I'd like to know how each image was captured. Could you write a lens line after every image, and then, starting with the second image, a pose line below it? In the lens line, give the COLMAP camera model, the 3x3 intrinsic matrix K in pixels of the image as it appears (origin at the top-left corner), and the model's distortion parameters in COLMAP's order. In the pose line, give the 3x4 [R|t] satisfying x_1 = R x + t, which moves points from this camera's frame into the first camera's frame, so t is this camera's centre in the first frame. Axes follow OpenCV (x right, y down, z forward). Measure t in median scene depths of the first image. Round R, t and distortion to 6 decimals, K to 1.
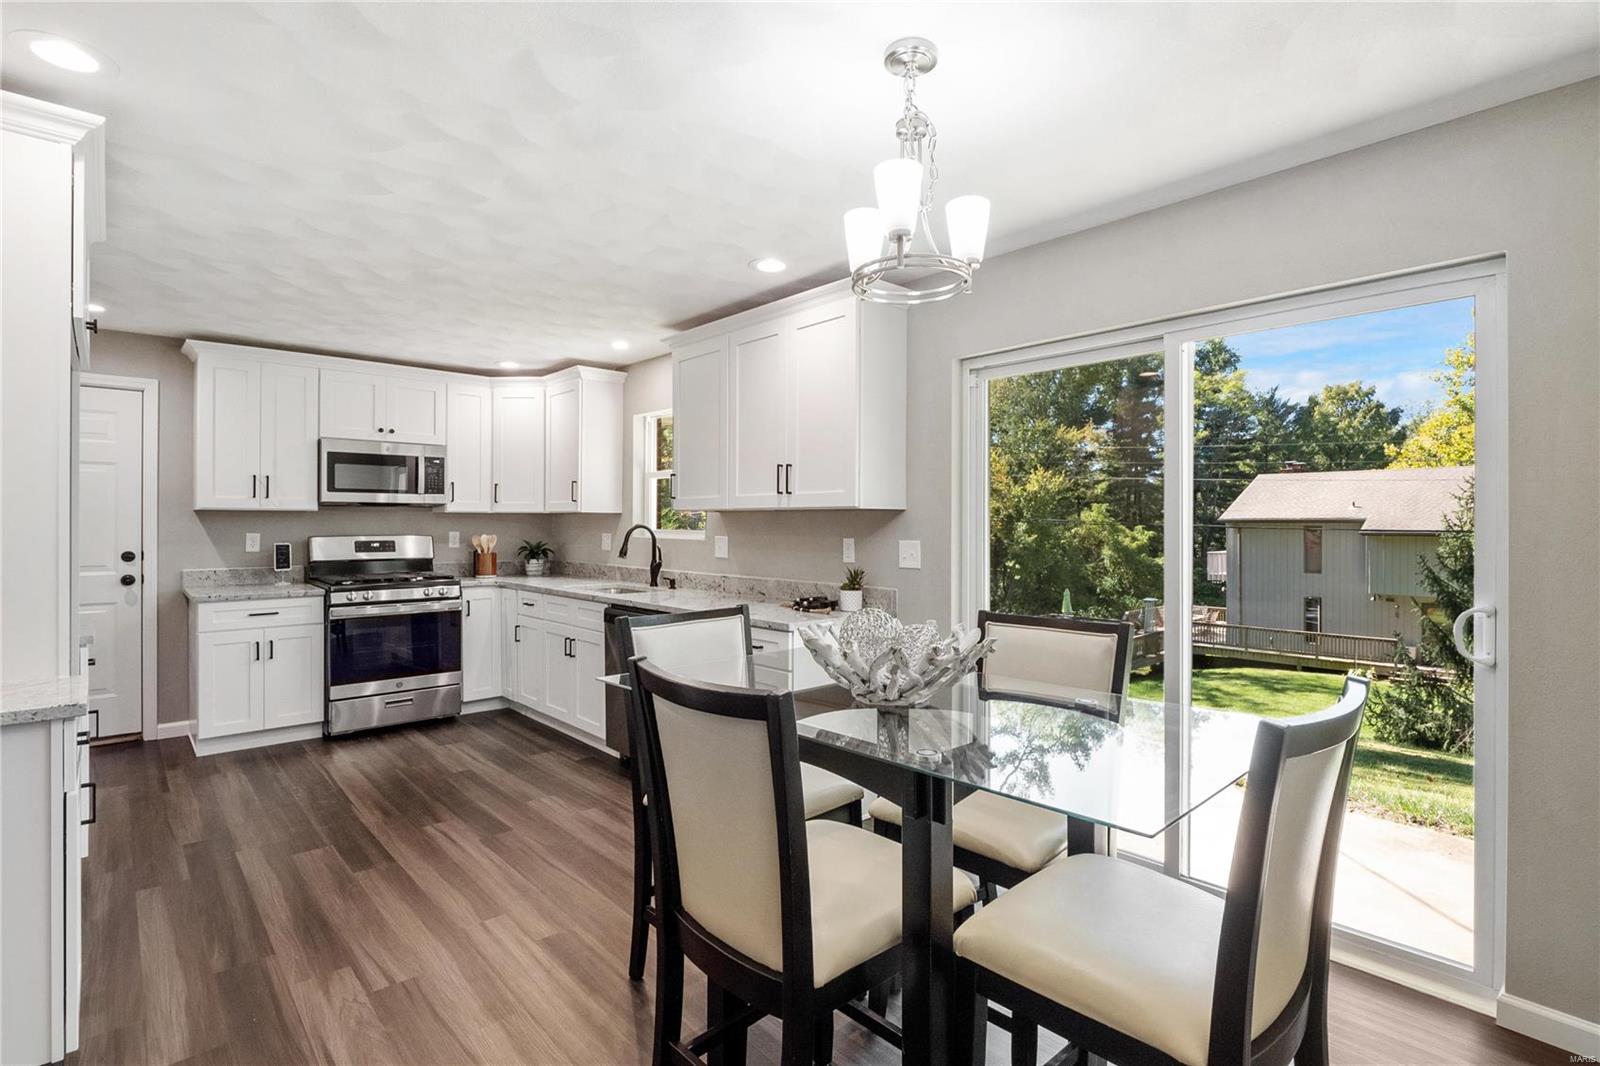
lens RADIAL K [[784.3, 0, 800.0], [0, 784.3, 523.0], [0, 0, 1]] dist [0.005921, 0.001181]
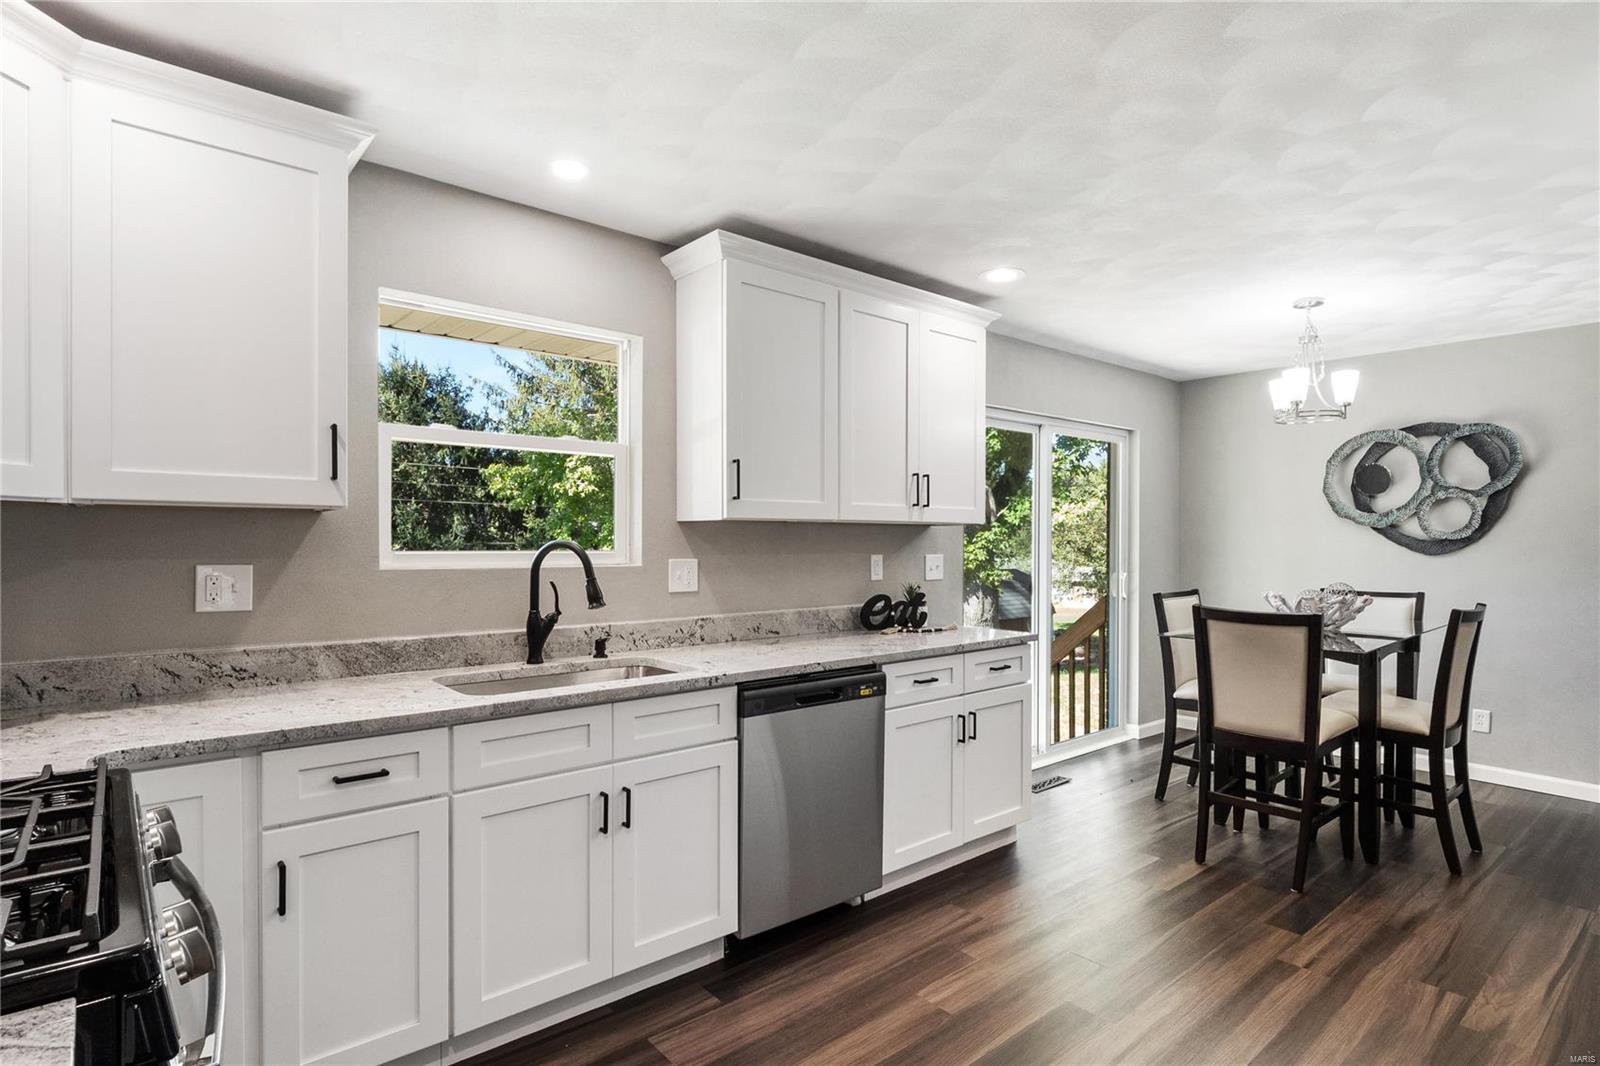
lens RADIAL K [[841.7, 0, 799.1], [0, 841.7, 541.4], [0, 0, 1]] dist [-0.002095, 0.000659]
pose [[0.012008, -0.002505, 0.999925, -0.923943], [0.002572, 0.999994, 0.002474, 0.000633], [-0.999925, 0.002542, 0.012014, 1.042909]]
